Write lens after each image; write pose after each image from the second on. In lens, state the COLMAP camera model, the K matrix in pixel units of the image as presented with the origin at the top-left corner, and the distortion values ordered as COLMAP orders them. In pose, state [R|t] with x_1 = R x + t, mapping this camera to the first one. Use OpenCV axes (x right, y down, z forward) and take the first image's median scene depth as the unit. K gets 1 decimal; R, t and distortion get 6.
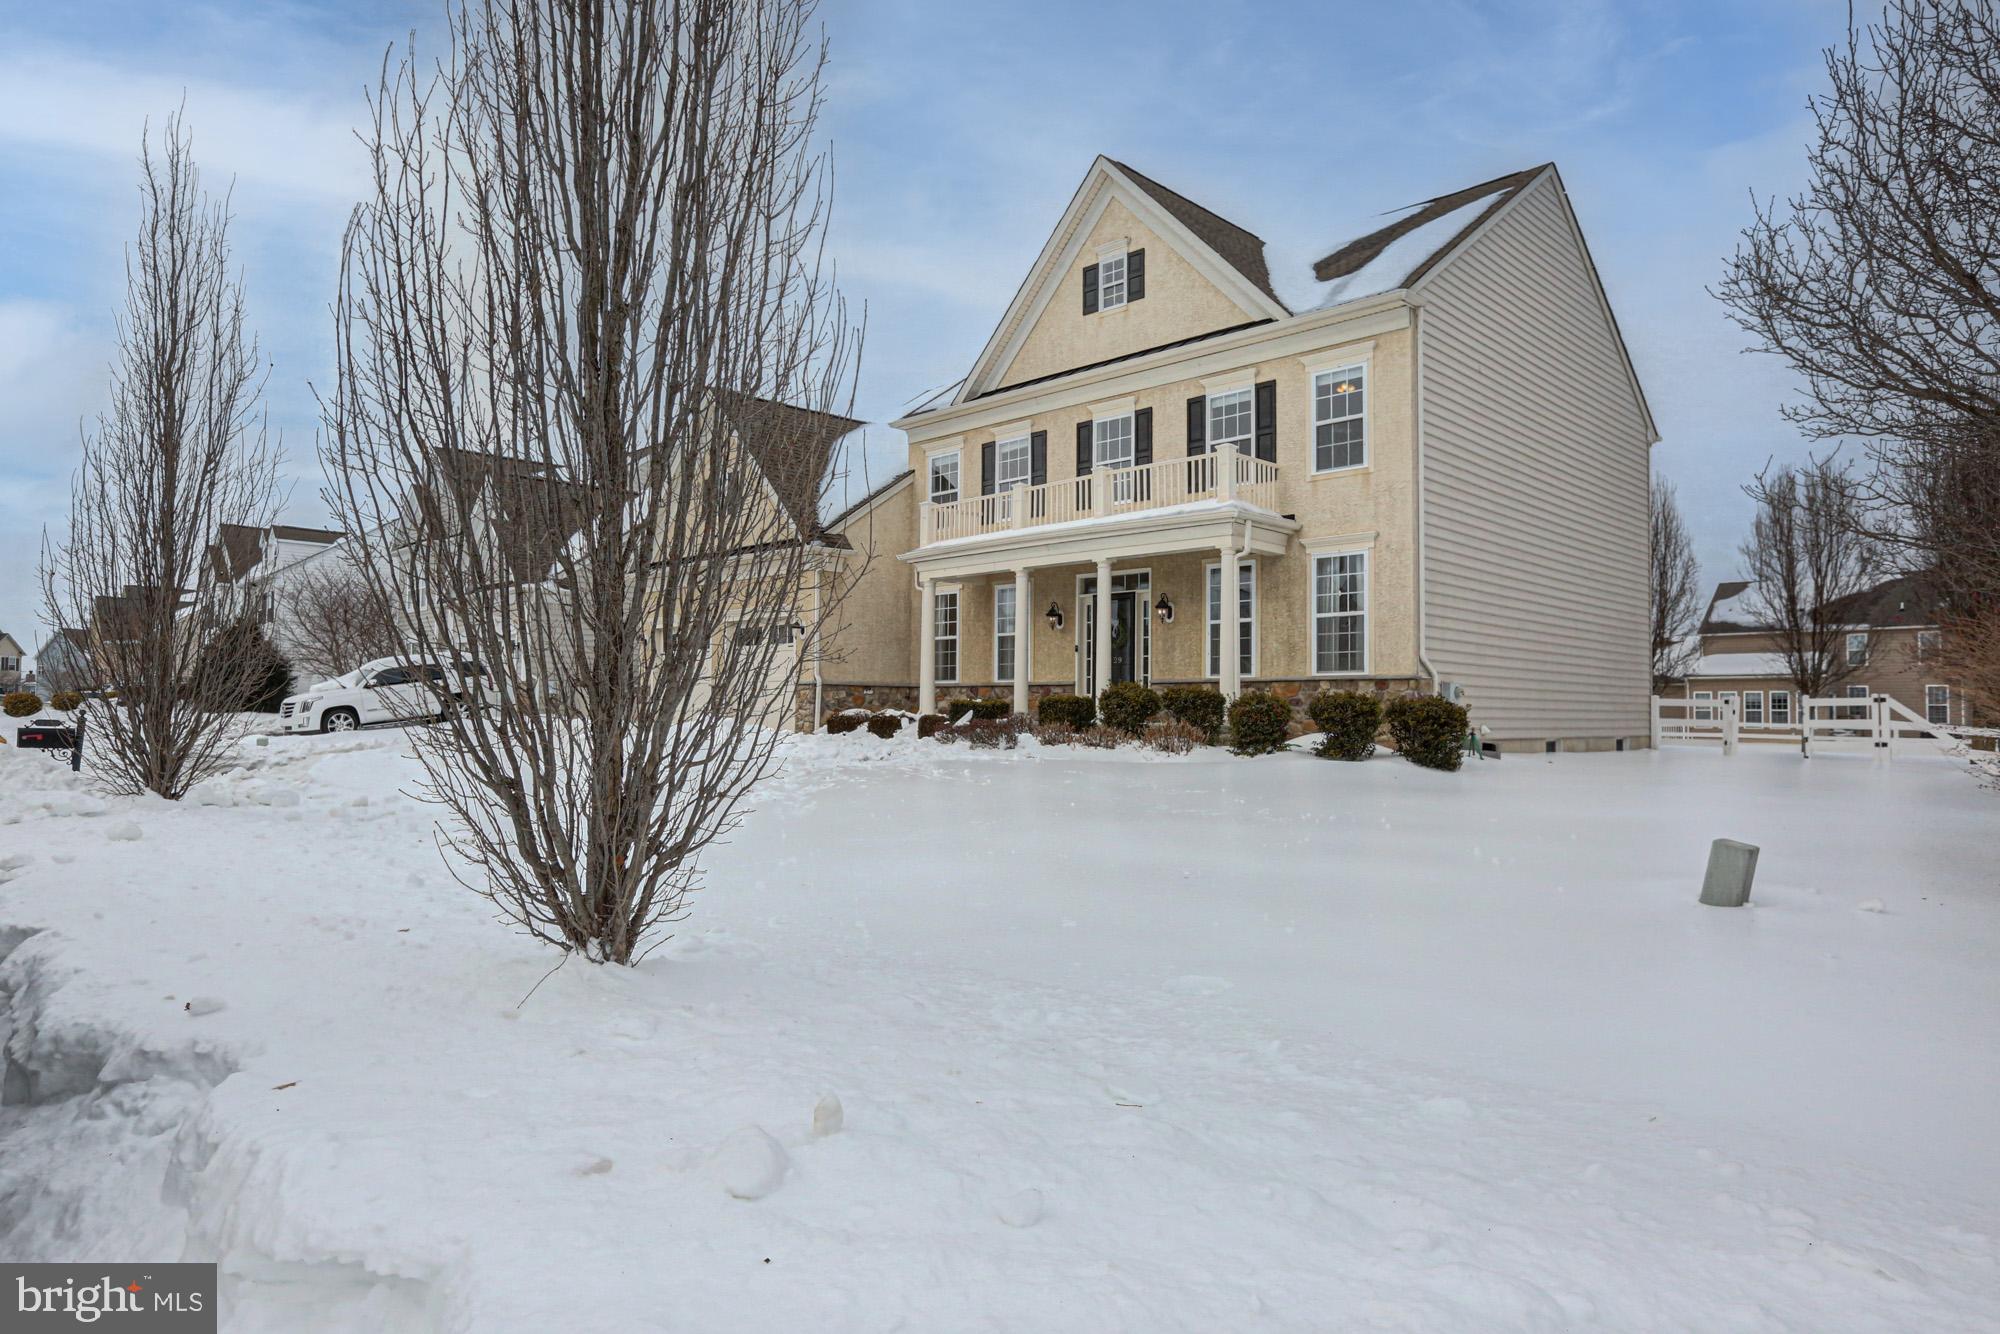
lens RADIAL K [[1191.7, 0, 1005.1], [0, 1191.7, 657.4], [0, 0, 1]] dist [-0.022937, 0.002434]
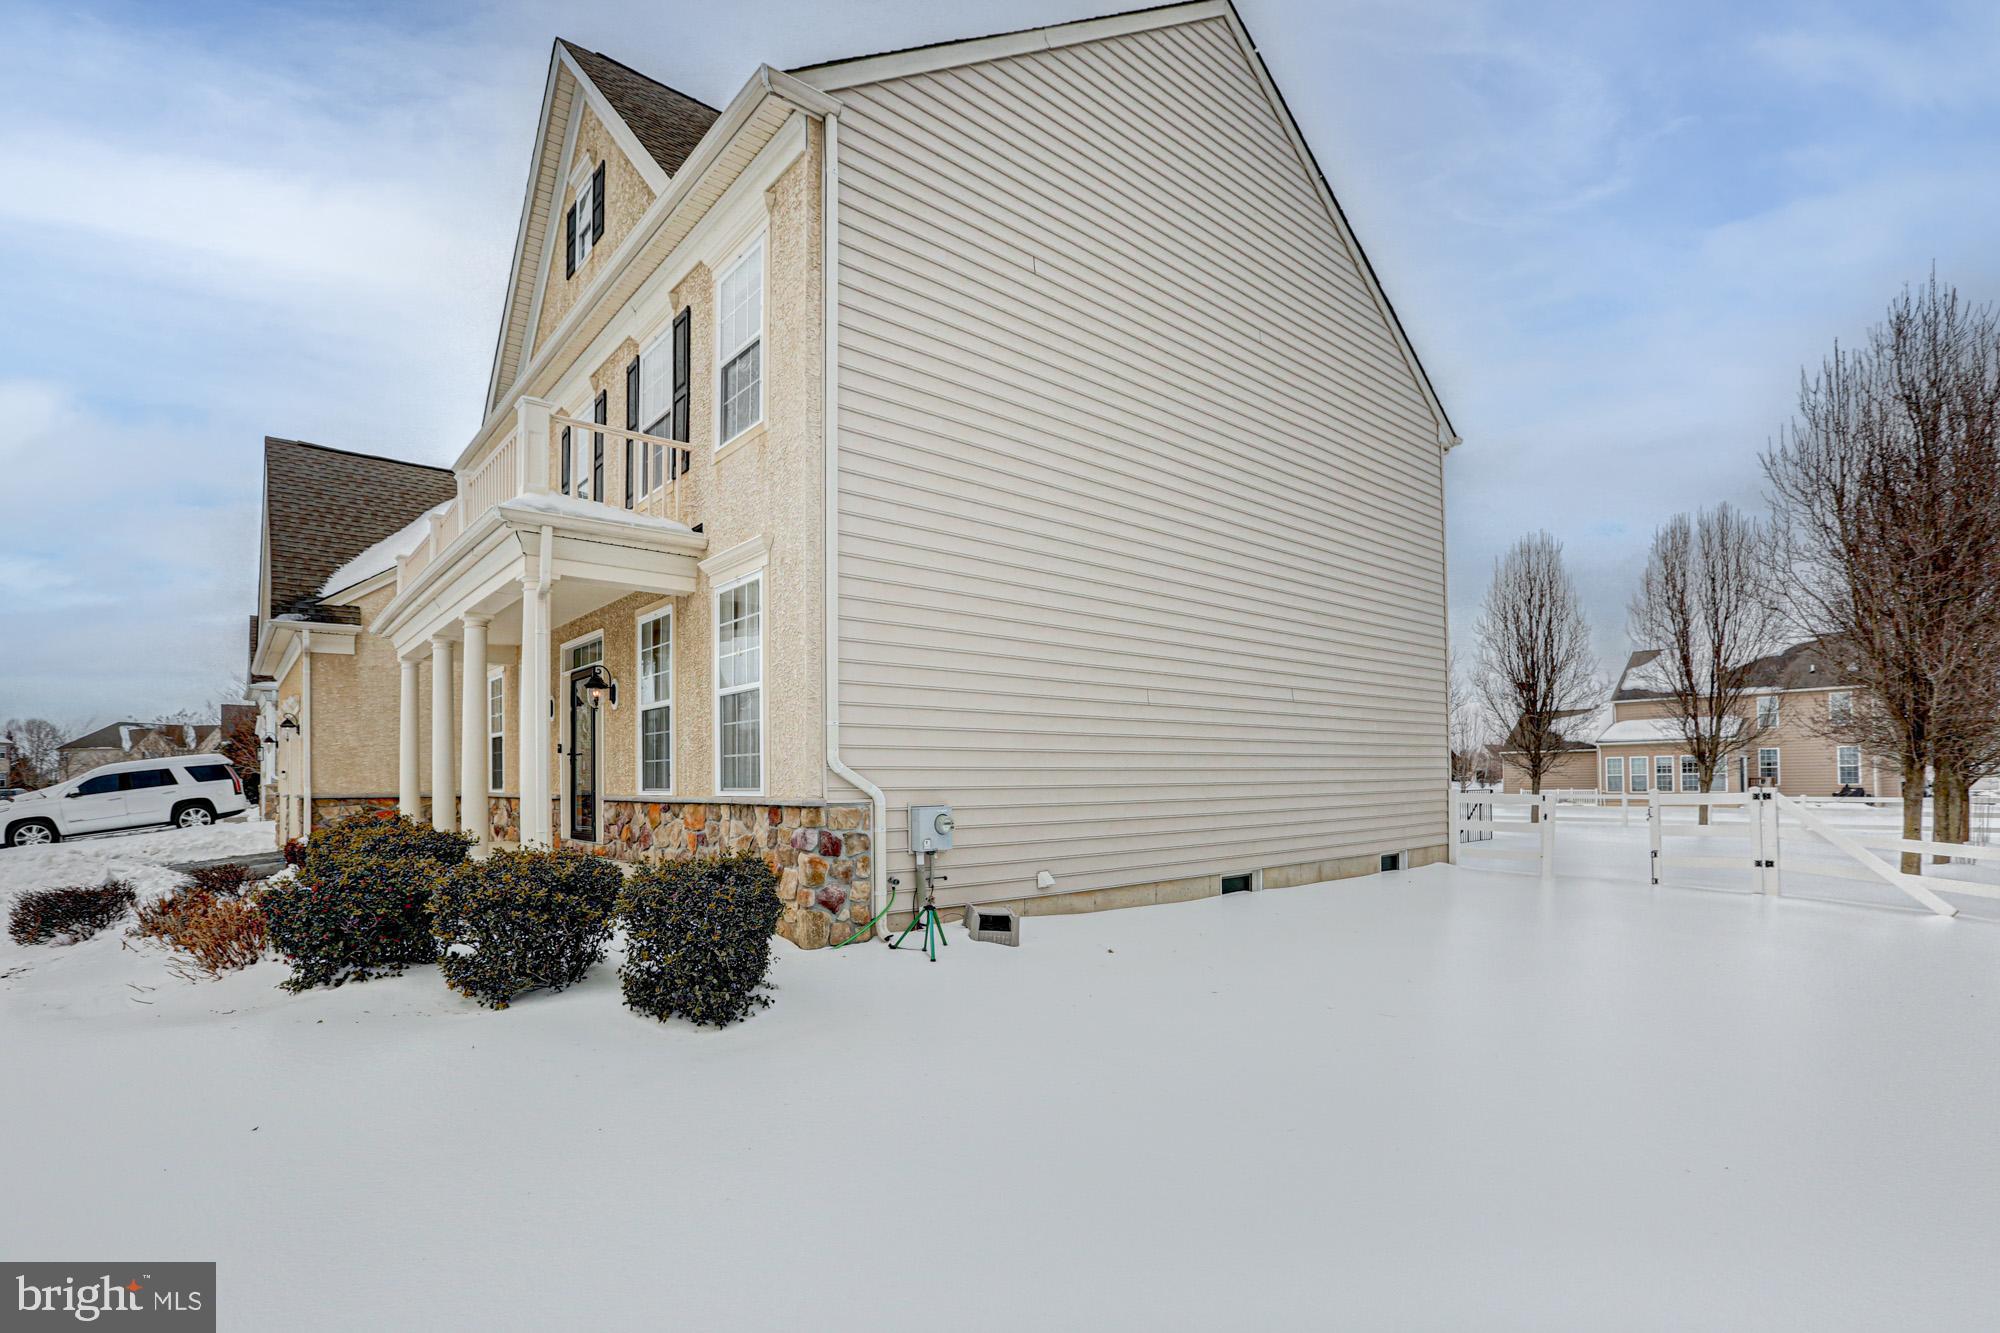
lens RADIAL K [[956.3, 0, 1002.9], [0, 956.3, 757.0], [0, 0, 1]] dist [-0.046745, 0.000872]
pose [[0.997189, -0.021382, -0.071816, 0.353667], [0.023219, 0.999422, 0.024838, -0.009991], [0.071243, -0.026436, 0.997109, 0.448289]]
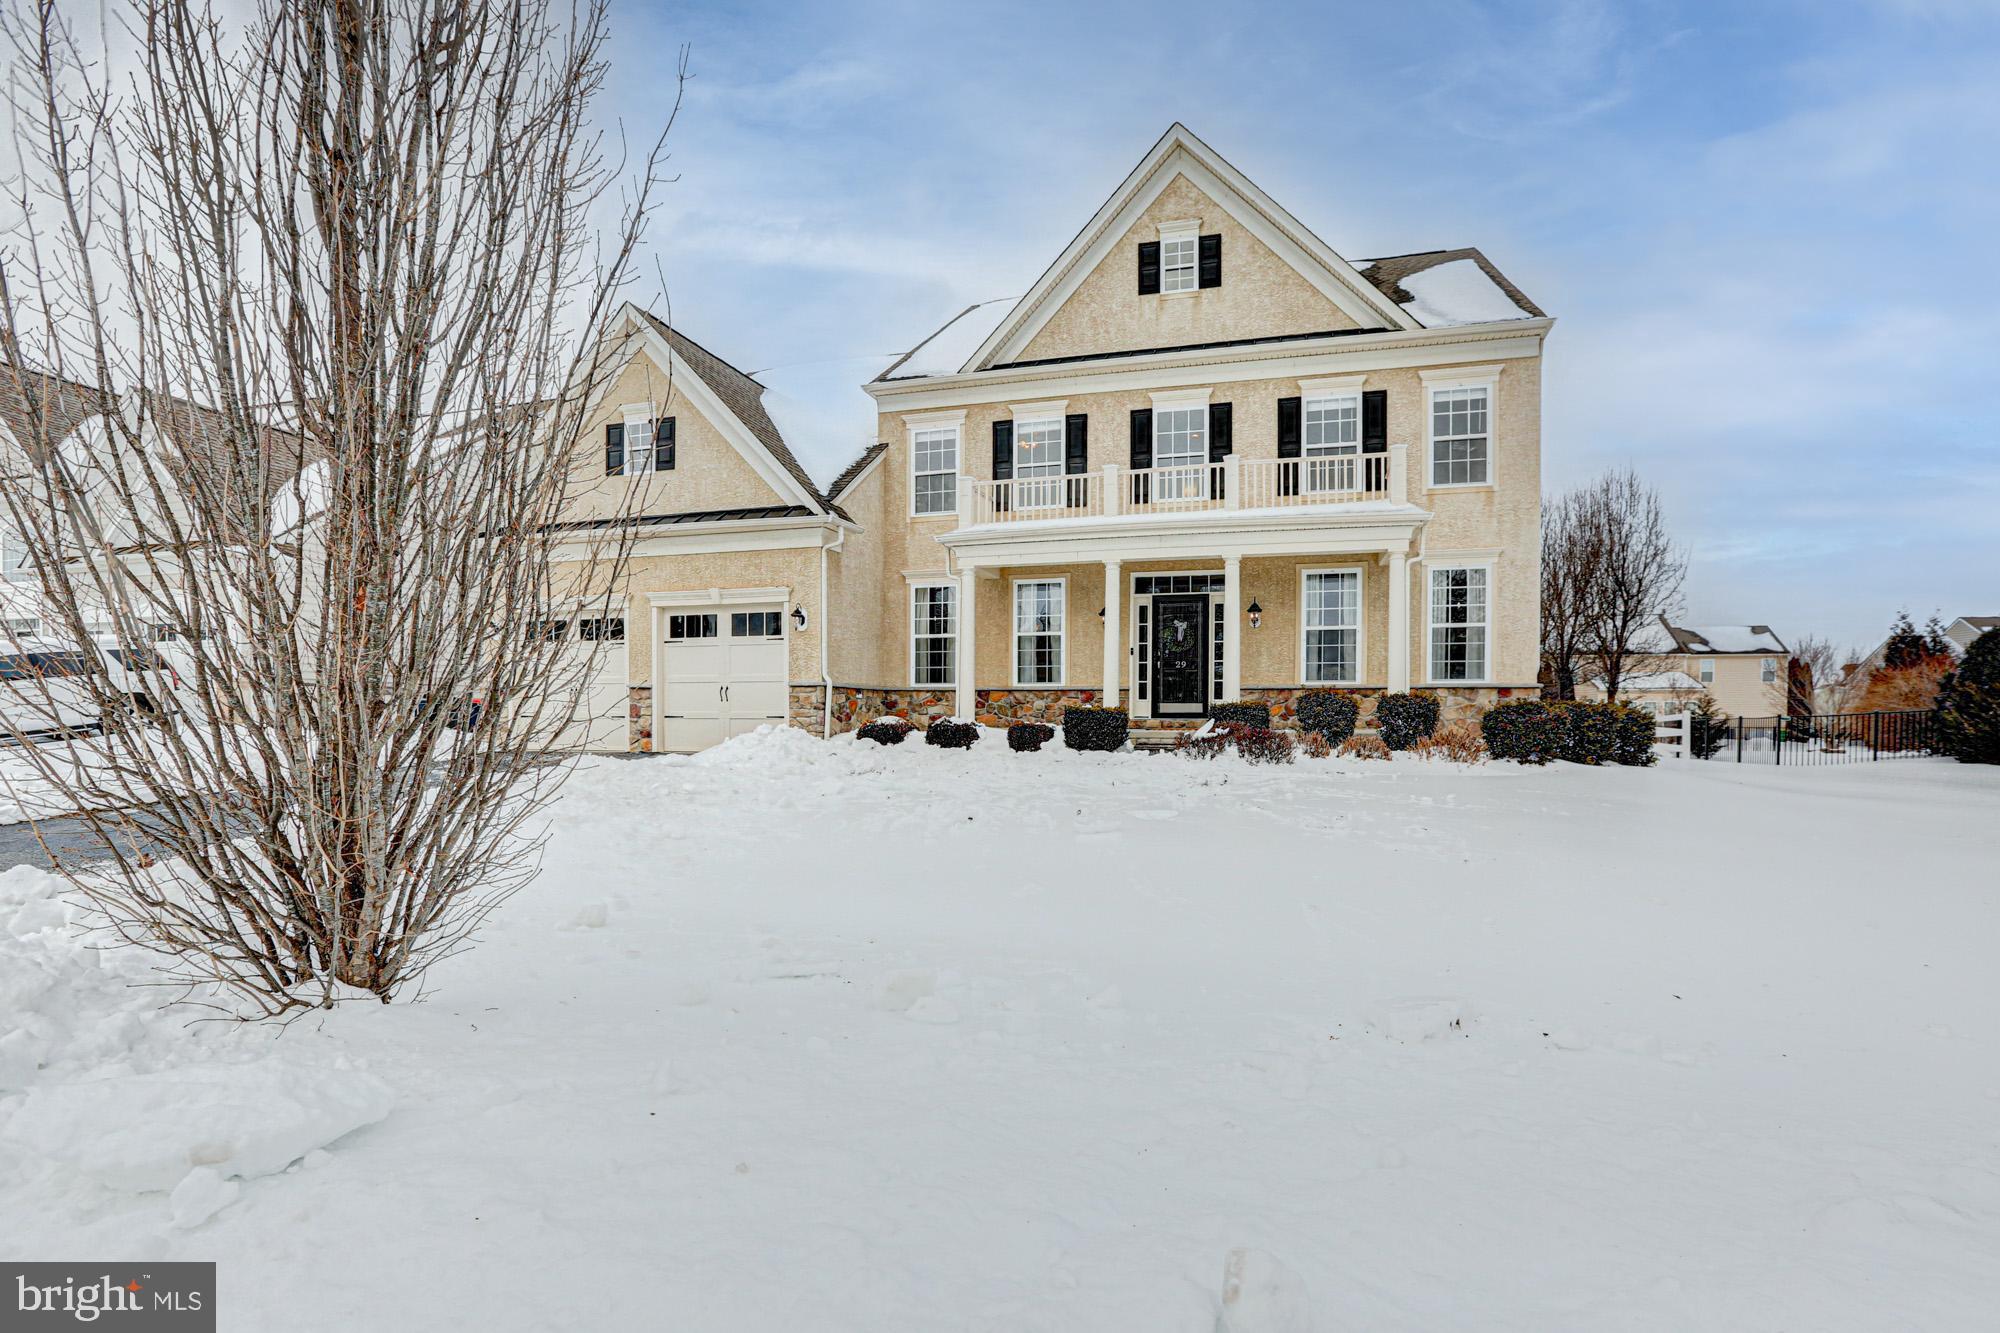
lens RADIAL K [[956.3, 0, 1013.0], [0, 956.3, 743.4], [0, 0, 1]] dist [-0.046745, 0.000872]
pose [[0.882088, -0.014319, 0.470867, -0.373999], [-0.020447, 0.997432, 0.068635, 0.015003], [-0.470641, -0.070170, 0.879530, 0.364714]]
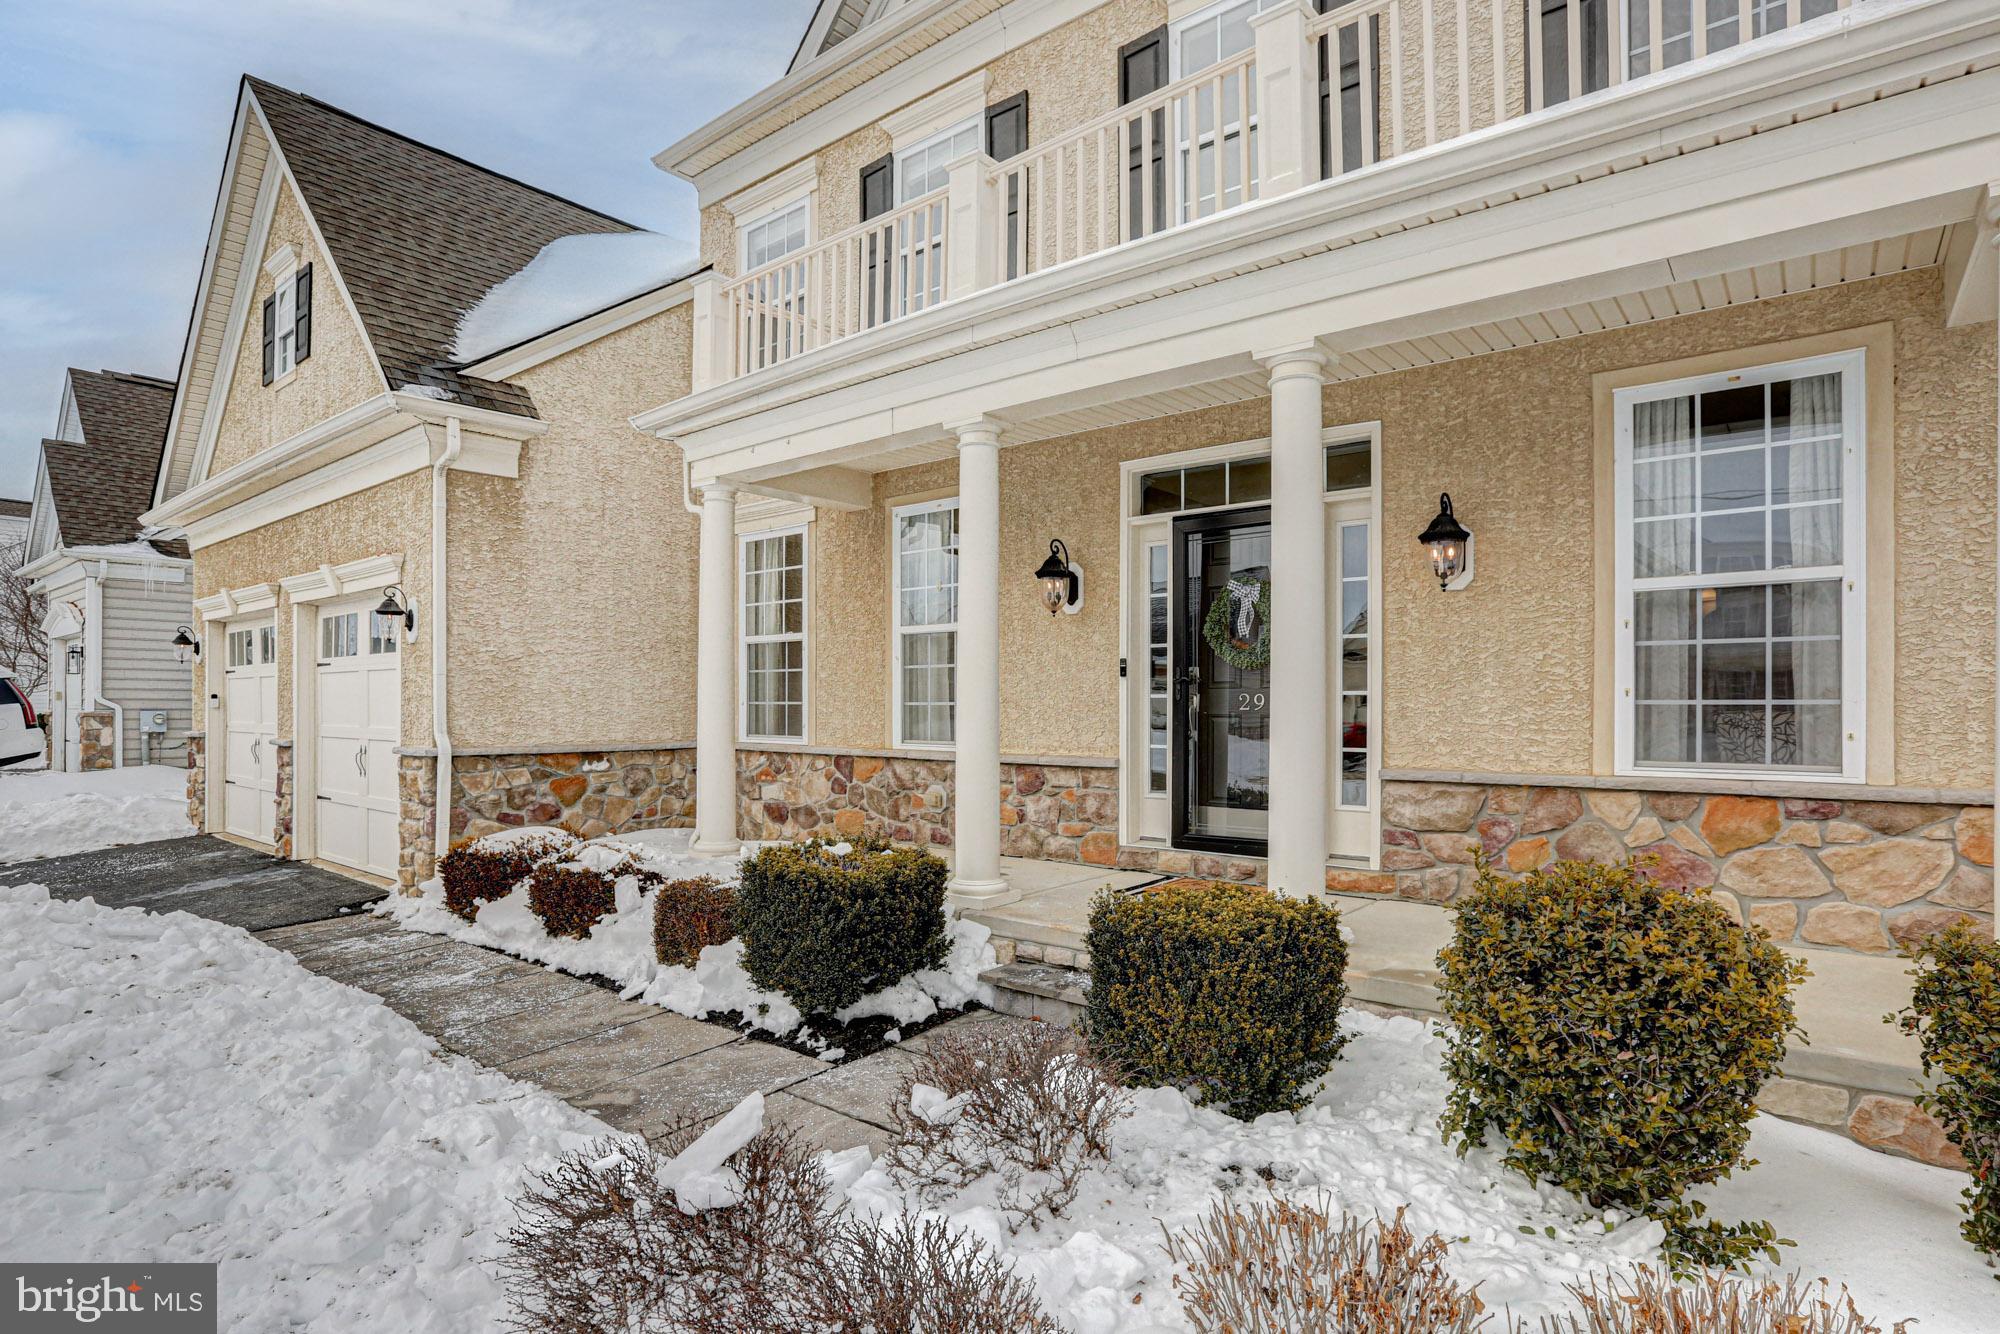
lens RADIAL K [[1045.6, 0, 986.2], [0, 1045.6, 695.9], [0, 0, 1]] dist [-0.019972, 0.000596]
pose [[0.996519, -0.005526, 0.083177, -0.007392], [0.002255, 0.999222, 0.039378, -0.011204], [-0.083330, -0.039053, 0.995757, 0.675337]]
